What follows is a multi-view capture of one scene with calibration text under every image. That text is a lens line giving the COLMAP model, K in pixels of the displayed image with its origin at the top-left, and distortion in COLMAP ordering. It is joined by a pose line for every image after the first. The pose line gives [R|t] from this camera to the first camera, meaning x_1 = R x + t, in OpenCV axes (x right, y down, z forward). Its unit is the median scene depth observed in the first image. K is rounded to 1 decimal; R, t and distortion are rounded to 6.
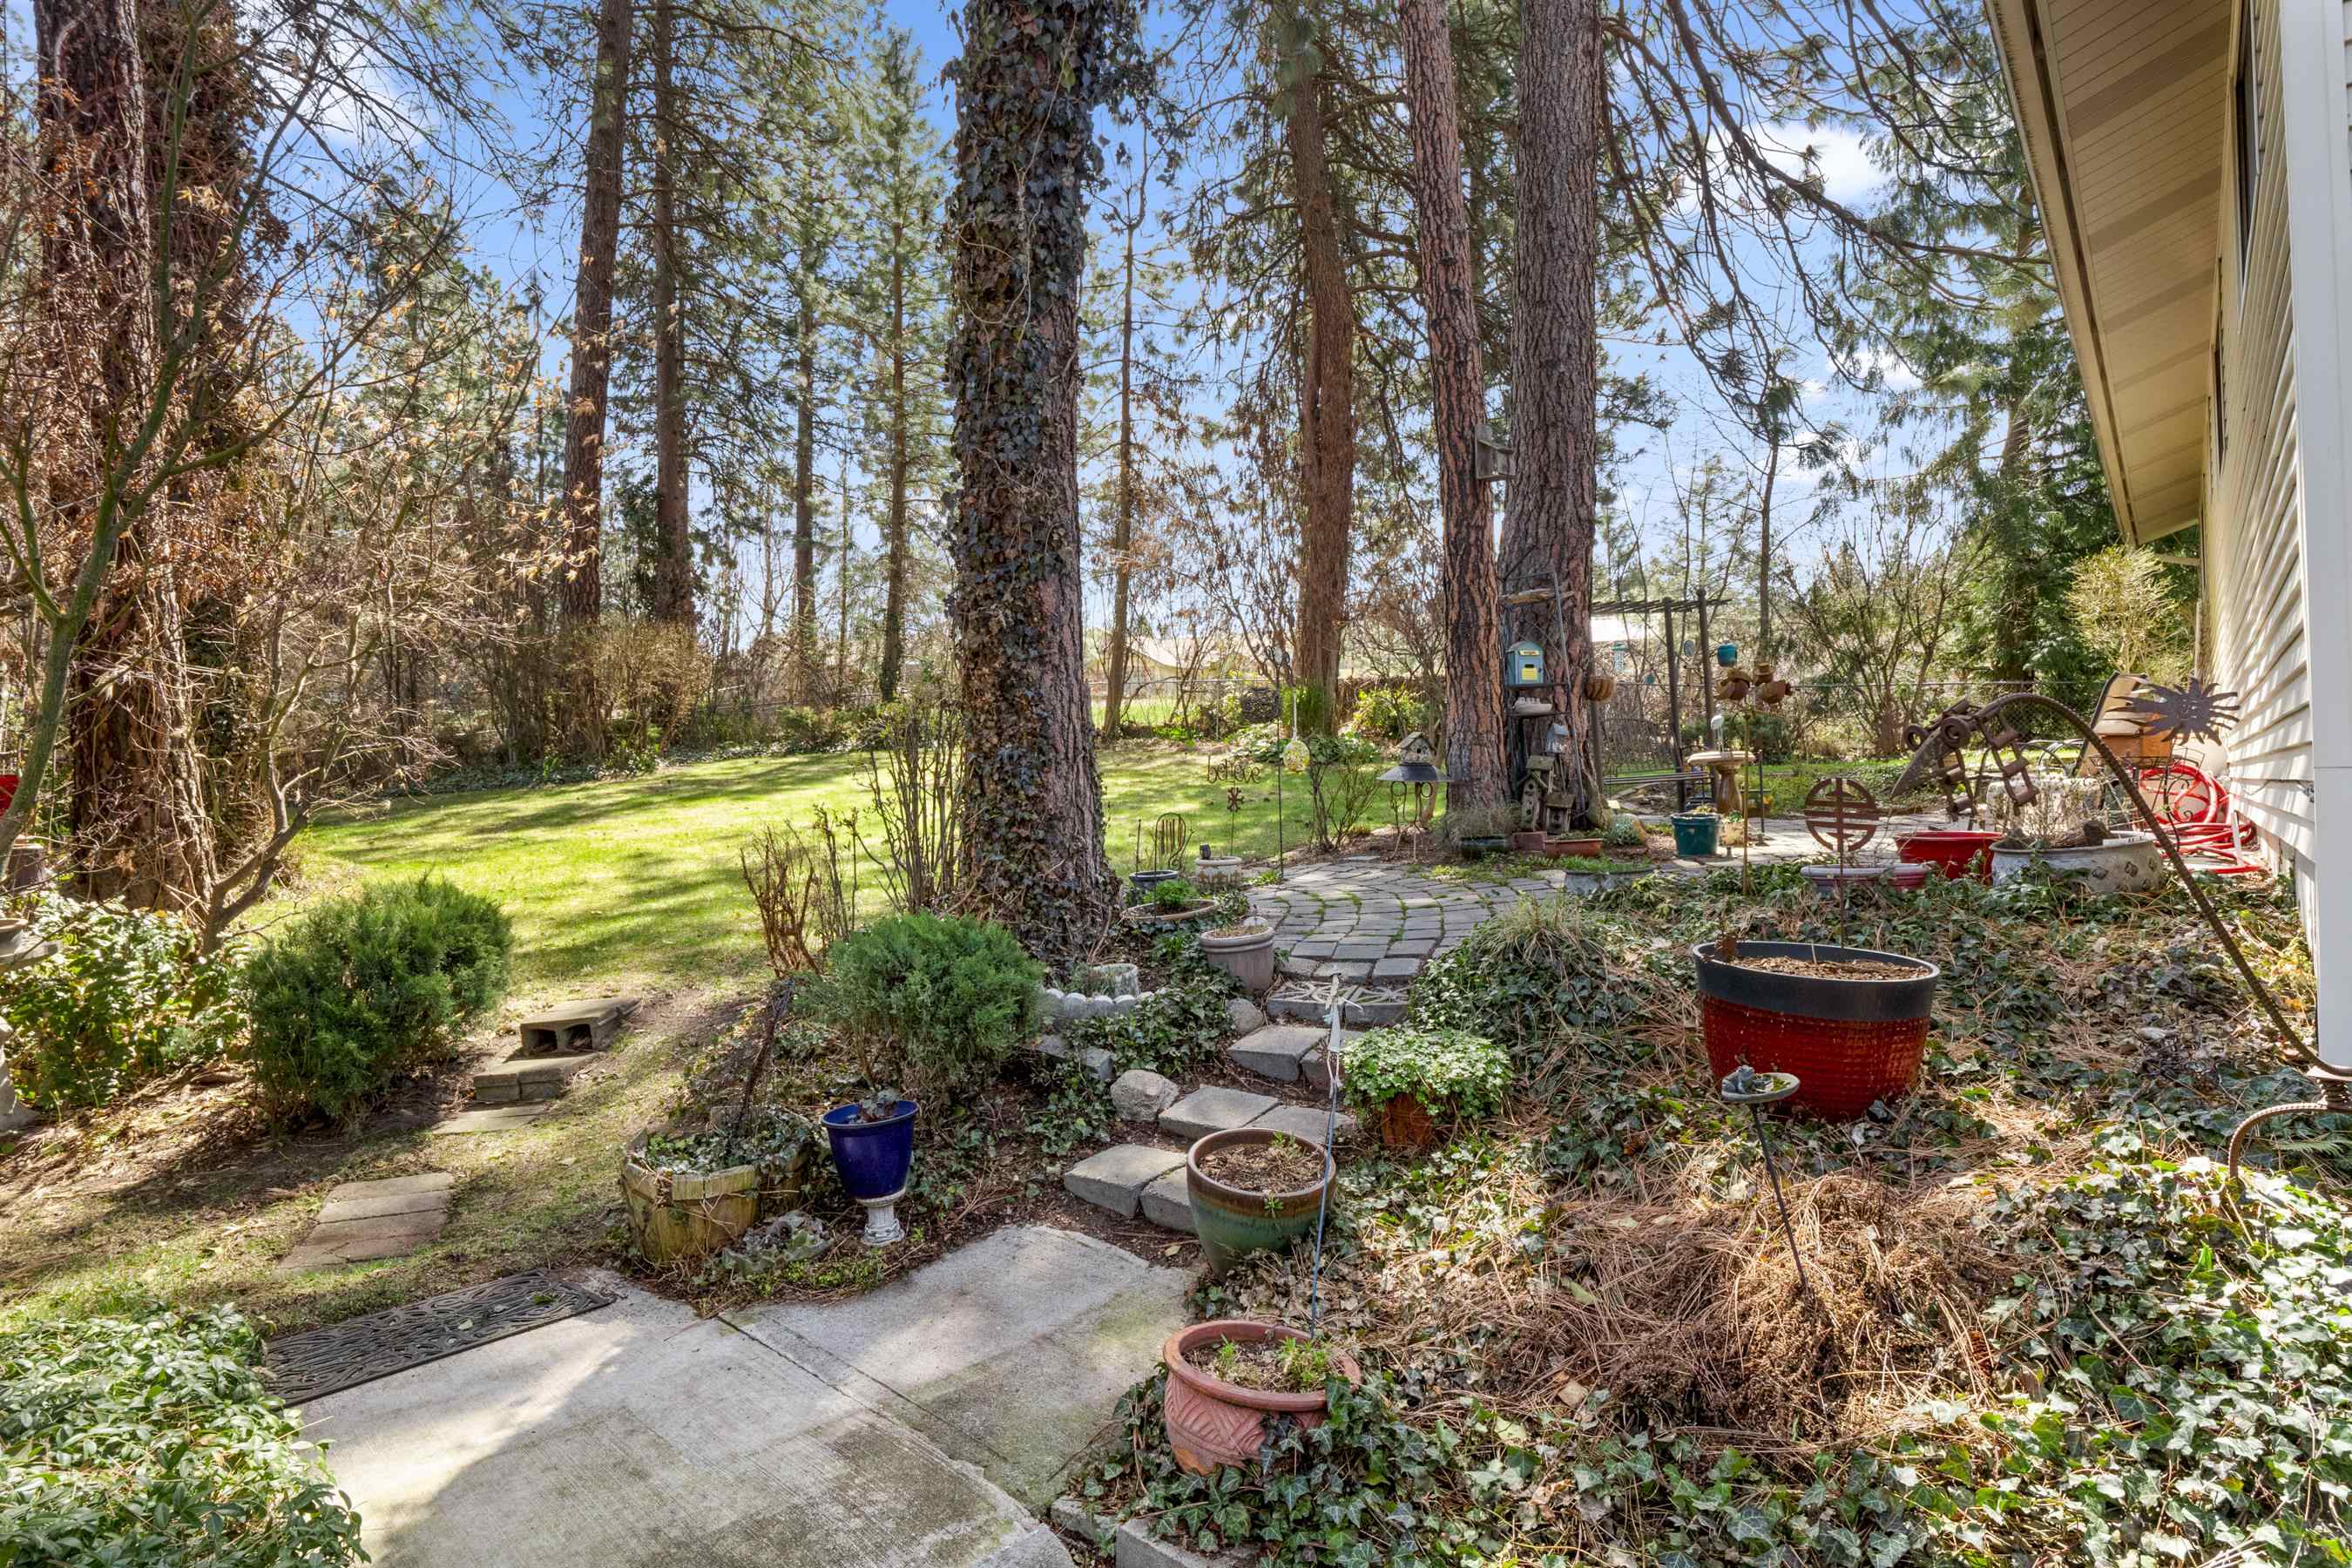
lens RADIAL K [[1157.8, 0, 1153.2], [0, 1157.8, 767.6], [0, 0, 1]] dist [-0.007835, -0.000827]
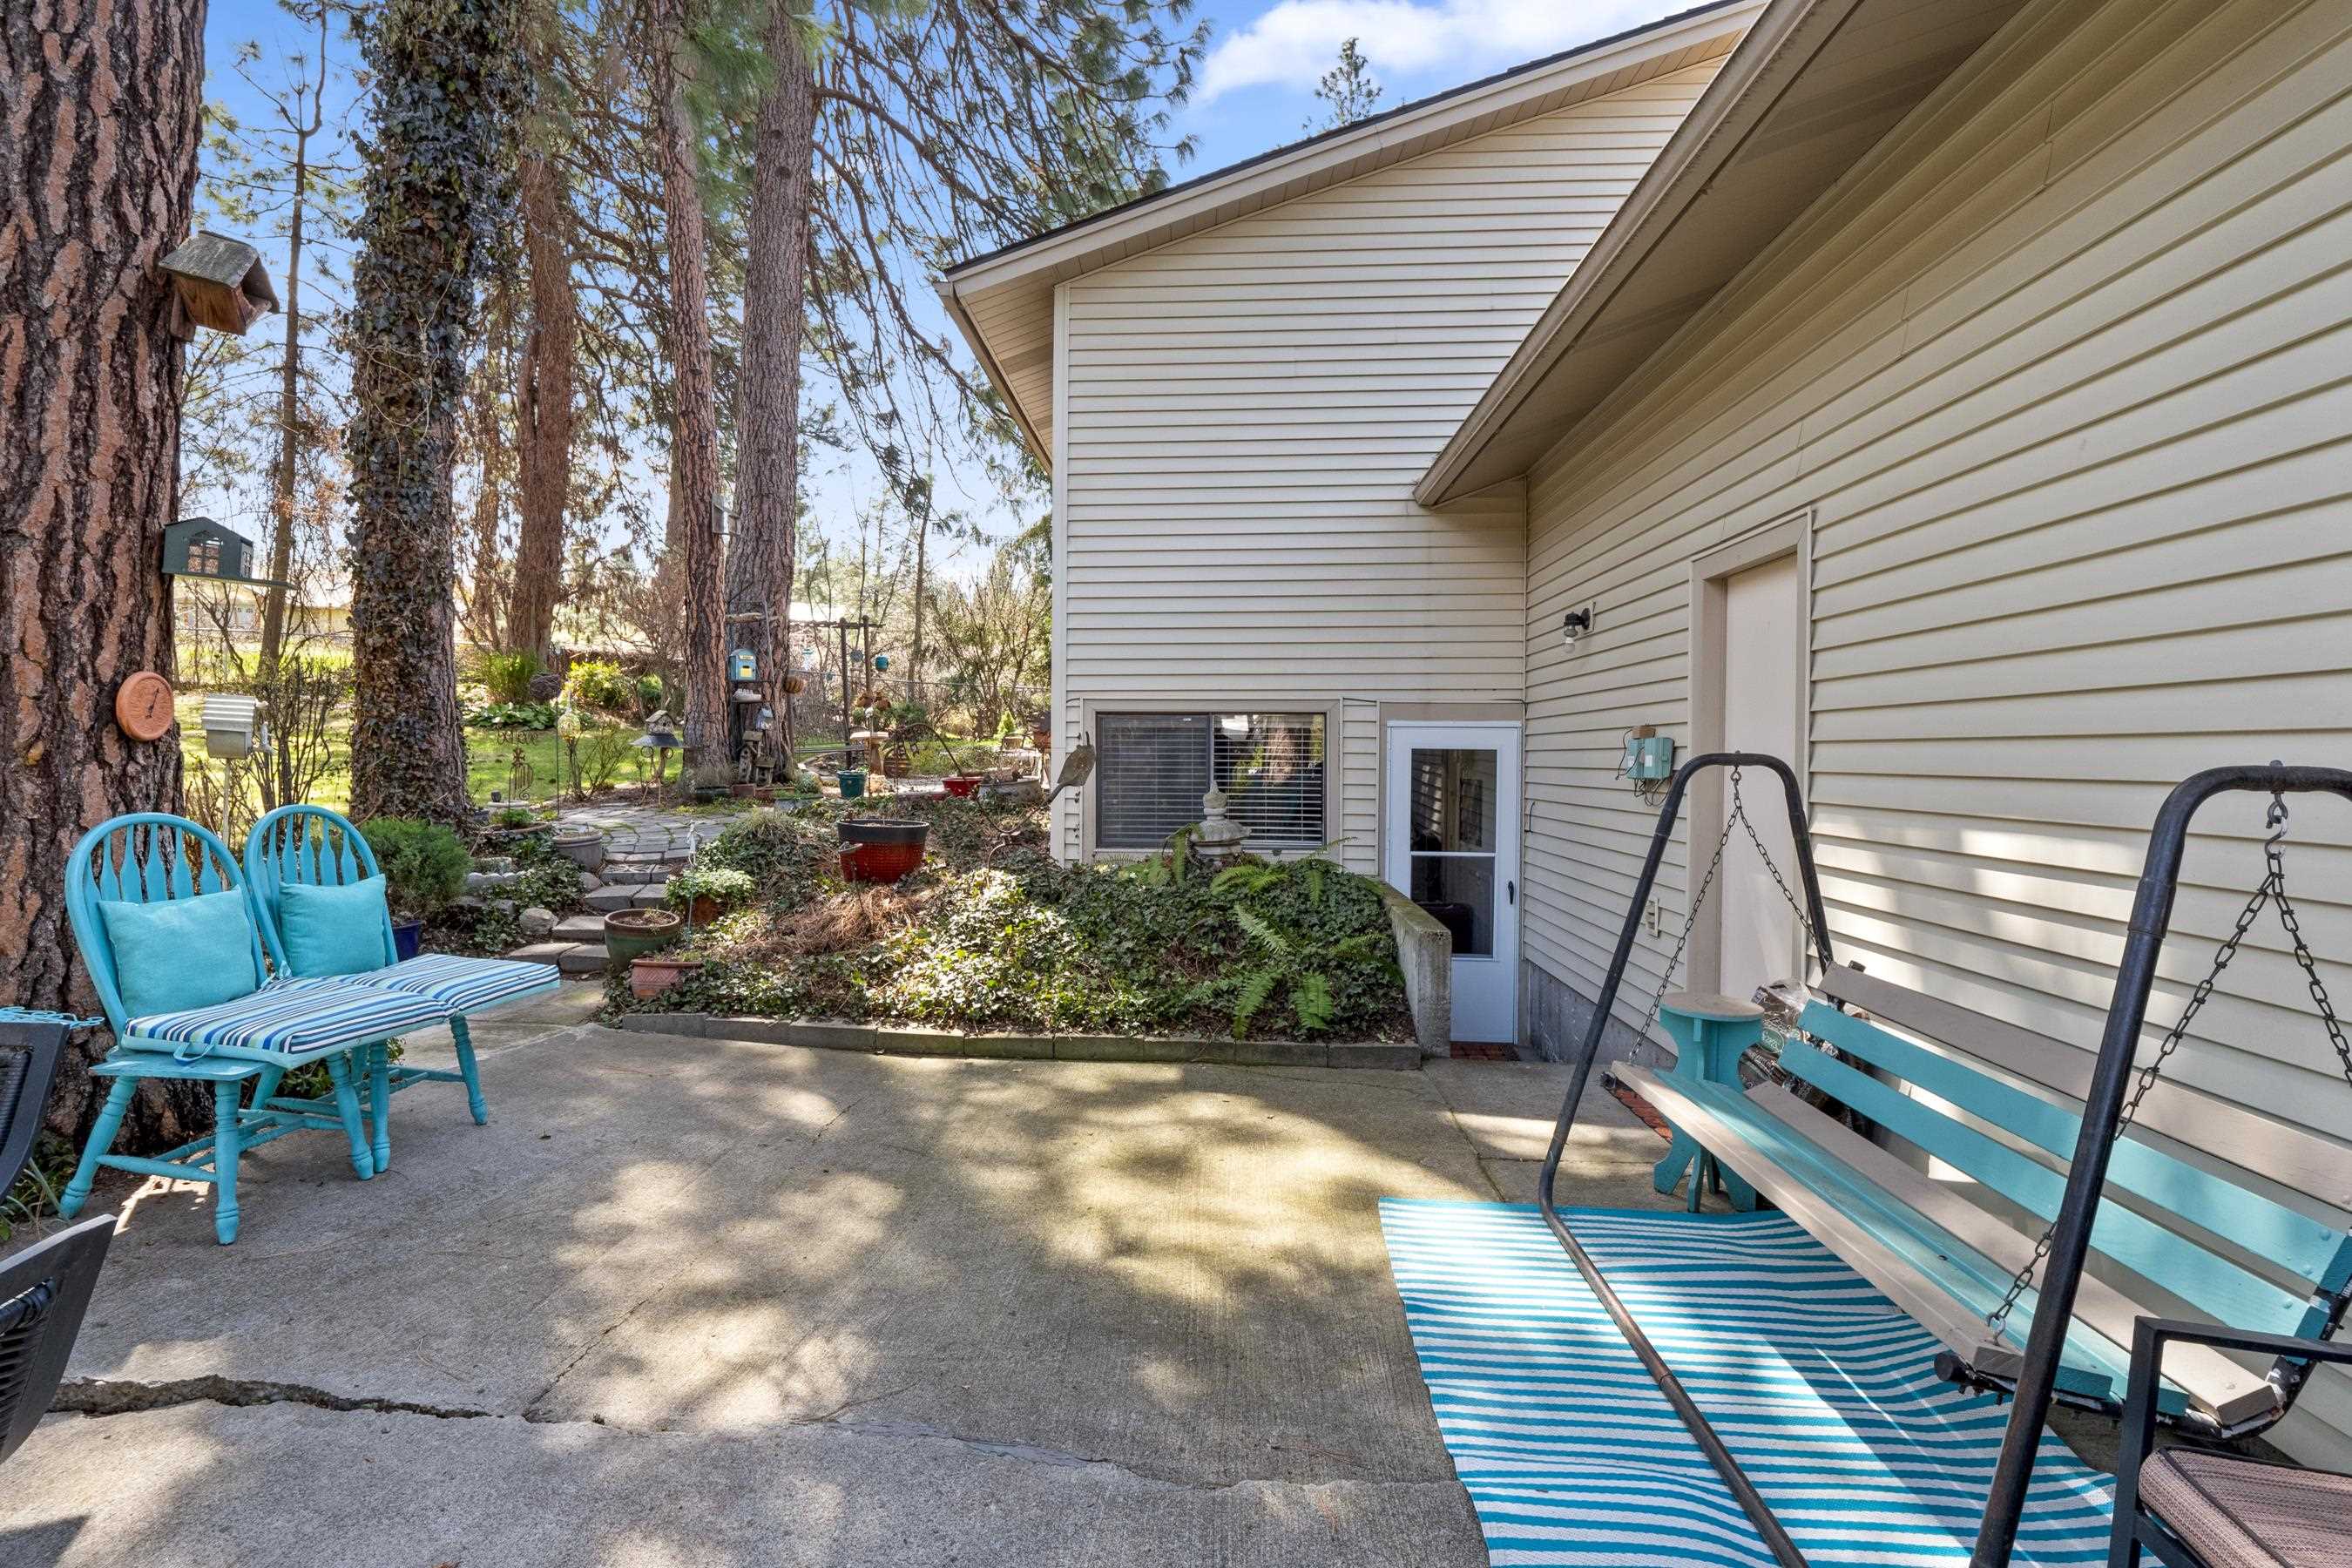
lens RADIAL K [[1157.8, 0, 1153.2], [0, 1157.8, 767.6], [0, 0, 1]] dist [-0.007835, -0.000827]
pose [[0.780012, 0.012420, 0.625642, -0.172257], [-0.027698, 0.999508, 0.014690, 0.000338], [-0.625152, -0.028788, 0.779972, -0.423265]]
